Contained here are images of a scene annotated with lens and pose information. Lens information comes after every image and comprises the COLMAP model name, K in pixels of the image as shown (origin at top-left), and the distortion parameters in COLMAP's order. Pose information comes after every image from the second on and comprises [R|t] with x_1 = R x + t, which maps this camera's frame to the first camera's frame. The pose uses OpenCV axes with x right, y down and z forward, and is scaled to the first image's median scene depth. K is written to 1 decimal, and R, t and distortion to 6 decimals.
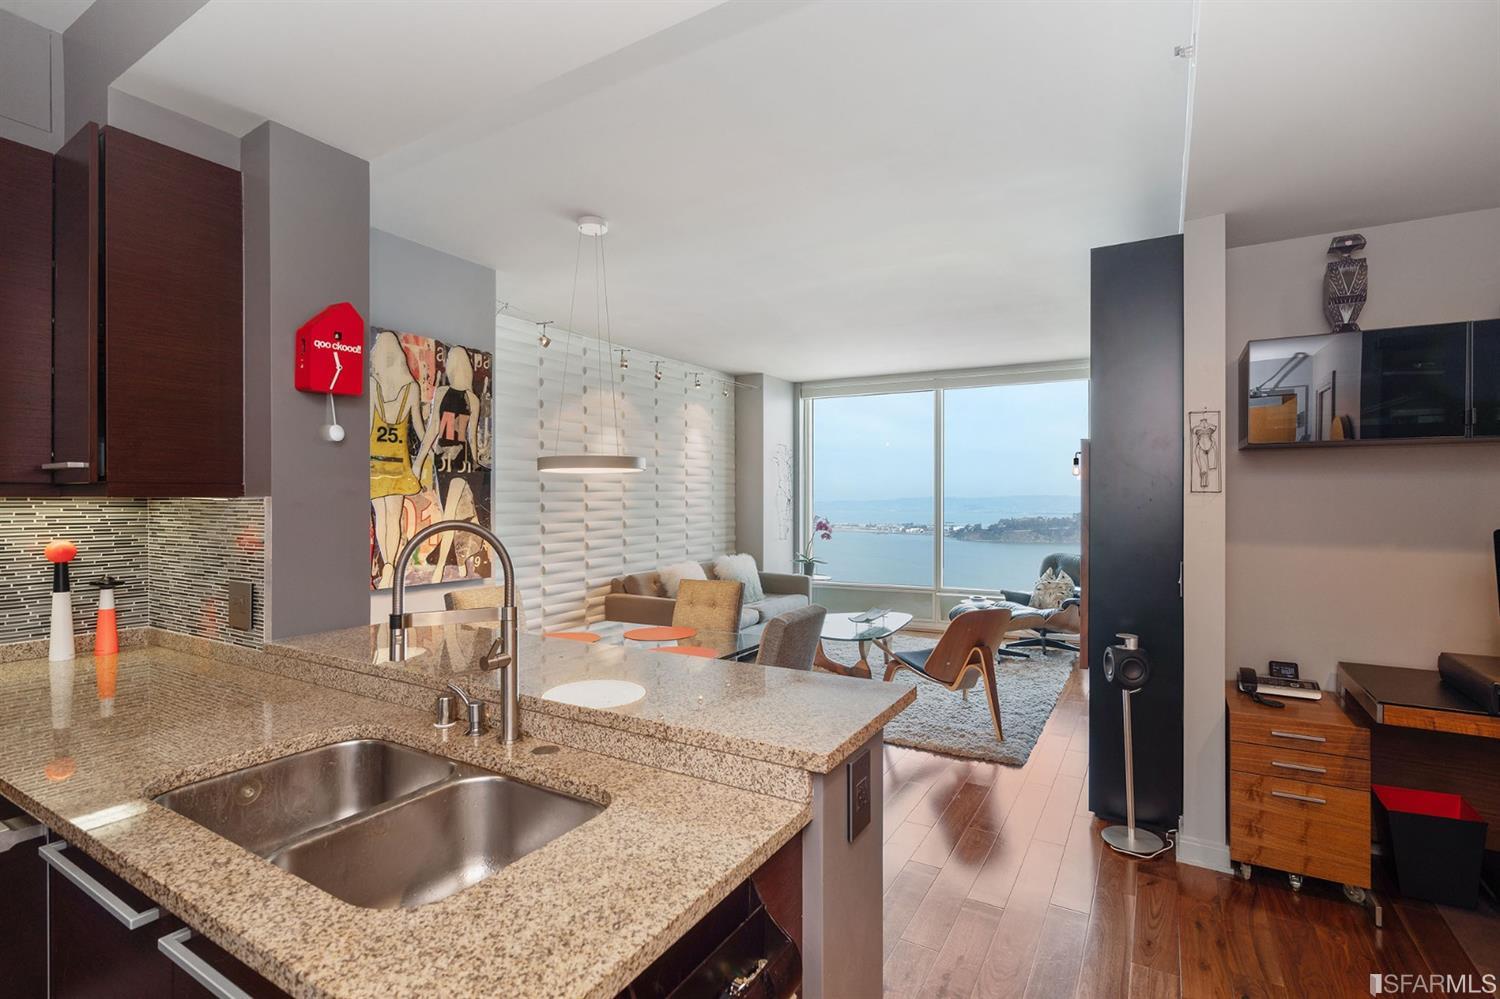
lens RADIAL K [[715.2, 0, 750.0], [0, 715.2, 499.5], [0, 0, 1]] dist [0.001245, 0.000597]
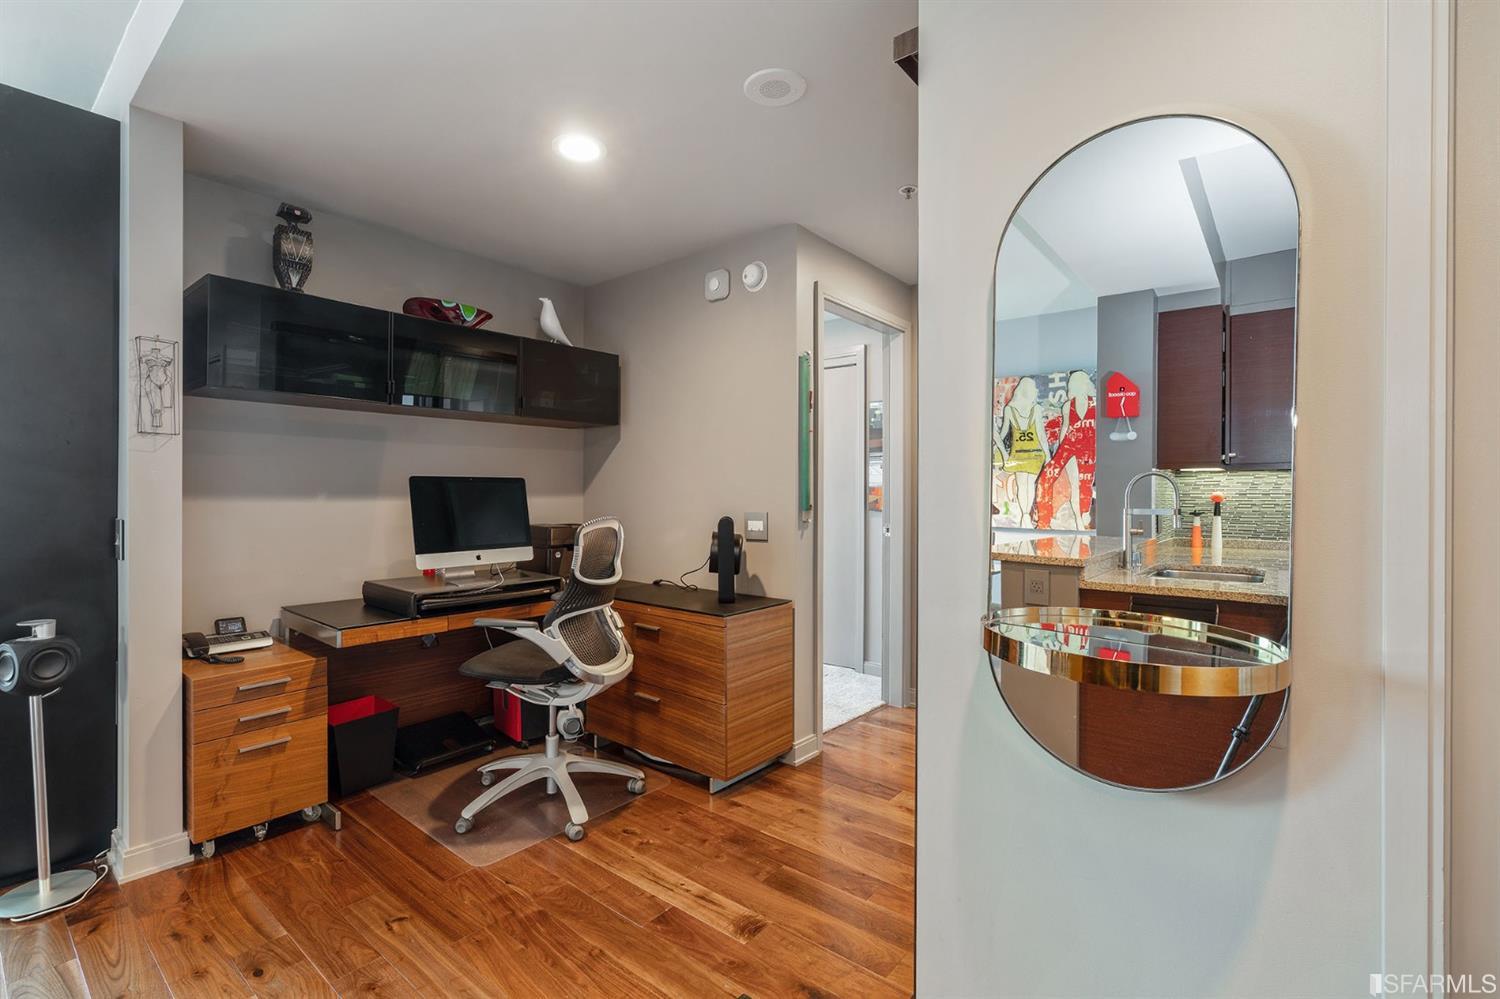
lens RADIAL K [[659.1, 0, 747.4], [0, 659.1, 489.2], [0, 0, 1]] dist [-0.004423, 0.000013]
pose [[0.153677, 0.003058, 0.988116, -0.031980], [-0.003290, 0.999991, -0.002583, 0.056587], [-0.988116, -0.002854, 0.153686, 0.184076]]
